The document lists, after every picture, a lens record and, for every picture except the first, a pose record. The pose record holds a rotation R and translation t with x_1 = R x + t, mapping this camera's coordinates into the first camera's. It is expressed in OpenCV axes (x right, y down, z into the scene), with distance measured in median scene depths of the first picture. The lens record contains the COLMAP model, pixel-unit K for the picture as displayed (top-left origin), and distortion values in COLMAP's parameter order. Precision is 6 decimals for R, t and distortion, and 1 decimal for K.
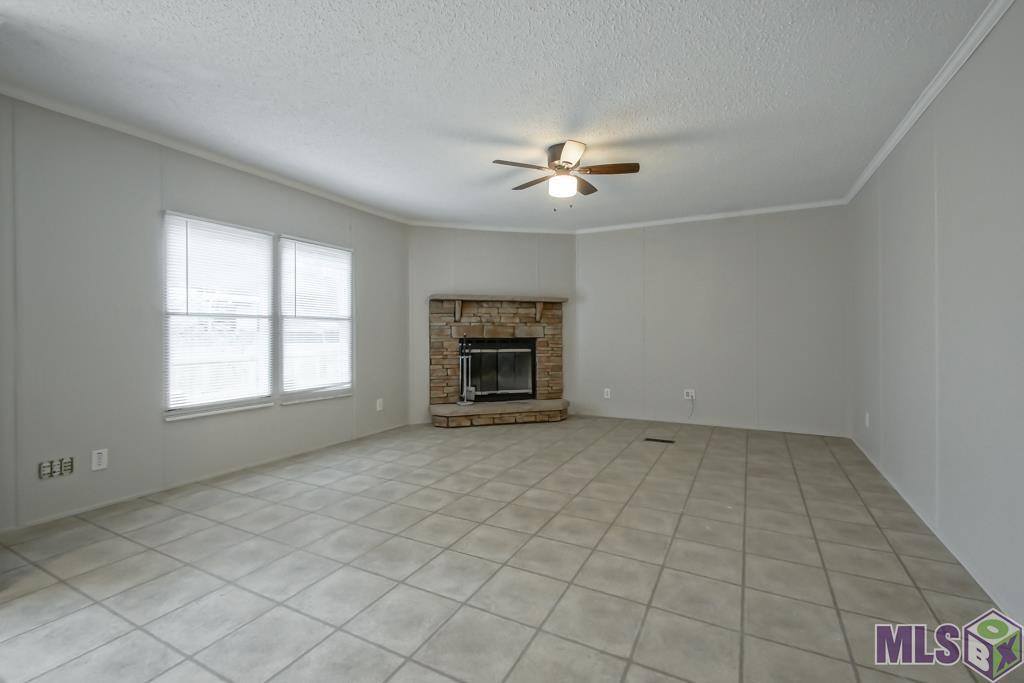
lens RADIAL K [[456.7, 0, 505.9], [0, 456.7, 336.8], [0, 0, 1]] dist [0.000294, -0.000206]
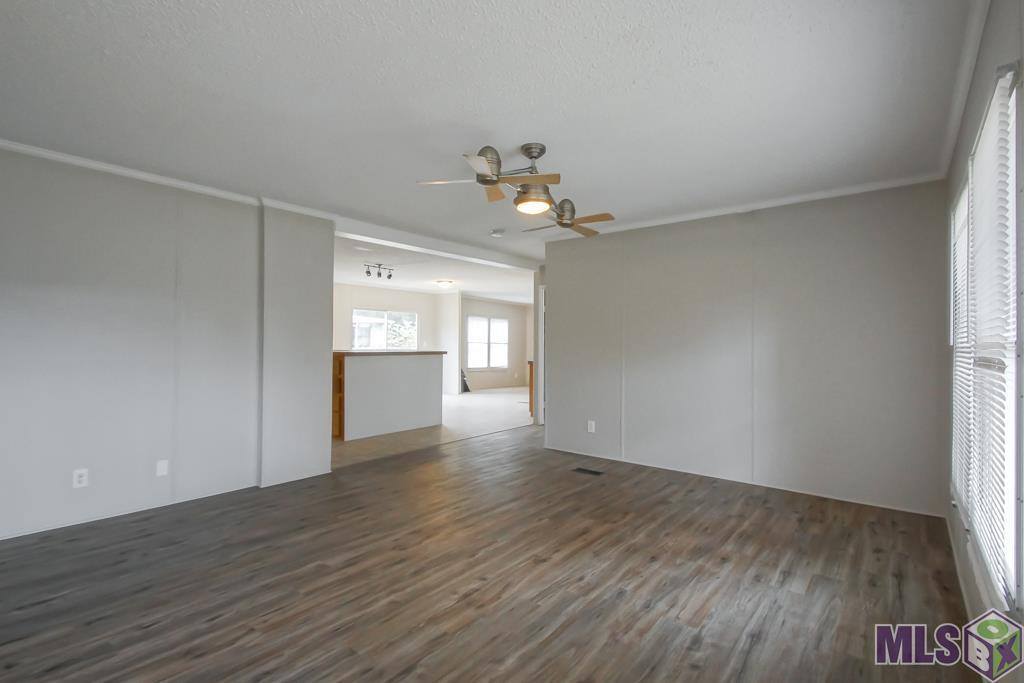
lens RADIAL K [[482.6, 0, 512.0], [0, 482.6, 341.5], [0, 0, 1]] dist [0.000034, -0.000053]
pose [[0.980445, 0.011095, -0.196482, 0.297421], [-0.014204, 0.999795, -0.014420, -0.010914], [0.196282, 0.016929, 0.980401, -2.209592]]
